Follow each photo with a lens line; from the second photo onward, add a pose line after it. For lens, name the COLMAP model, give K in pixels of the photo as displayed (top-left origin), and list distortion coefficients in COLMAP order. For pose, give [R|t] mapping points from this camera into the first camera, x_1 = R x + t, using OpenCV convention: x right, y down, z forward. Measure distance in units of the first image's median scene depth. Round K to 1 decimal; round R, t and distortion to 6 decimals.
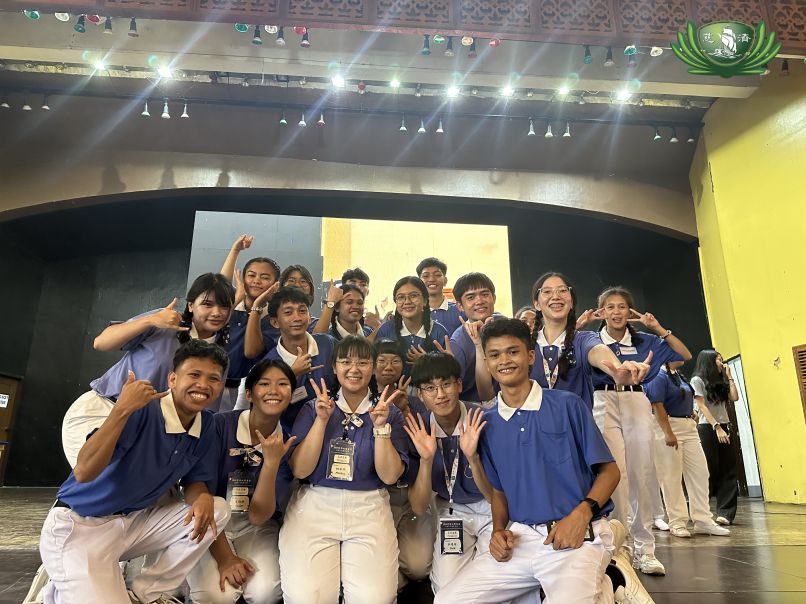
lens RADIAL K [[556.7, 0, 409.4], [0, 556.7, 302.6], [0, 0, 1]] dist [0.024675, -0.002762]
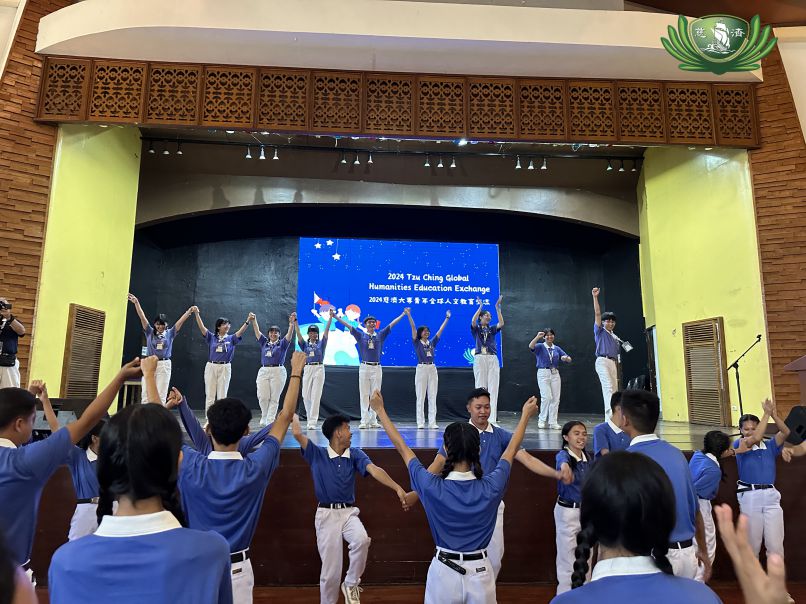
lens RADIAL K [[555.5, 0, 400.8], [0, 555.5, 297.4], [0, 0, 1]] dist [0.069078, -0.001273]
pose [[0.999897, 0.001525, -0.014289, -0.054411], [0.000015, 0.994236, 0.107218, -0.120542], [0.014370, -0.107207, 0.994133, -0.417492]]
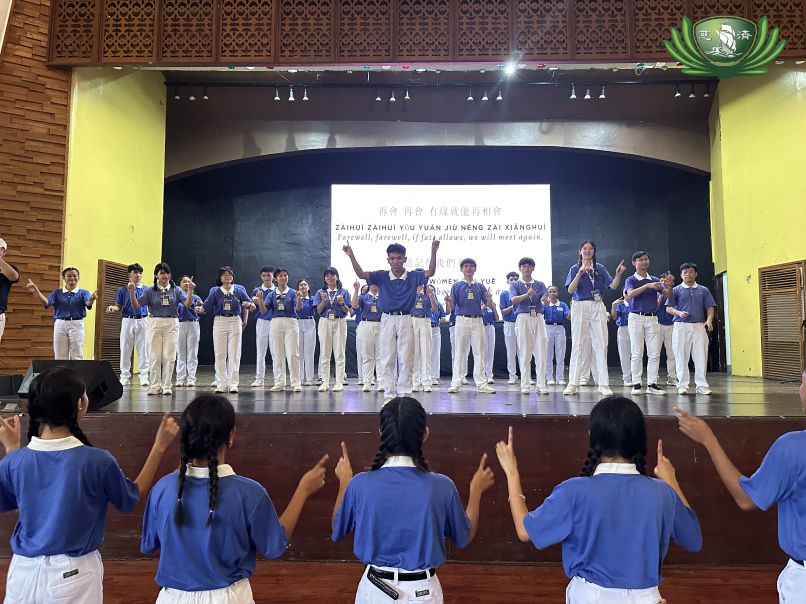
lens RADIAL K [[556.7, 0, 409.4], [0, 556.7, 302.6], [0, 0, 1]] dist [0.024675, -0.002762]
pose [[0.995590, -0.011643, -0.093085, -0.034456], [0.029963, 0.979759, 0.197925, -0.104249], [0.088897, -0.199842, 0.975787, -0.333895]]
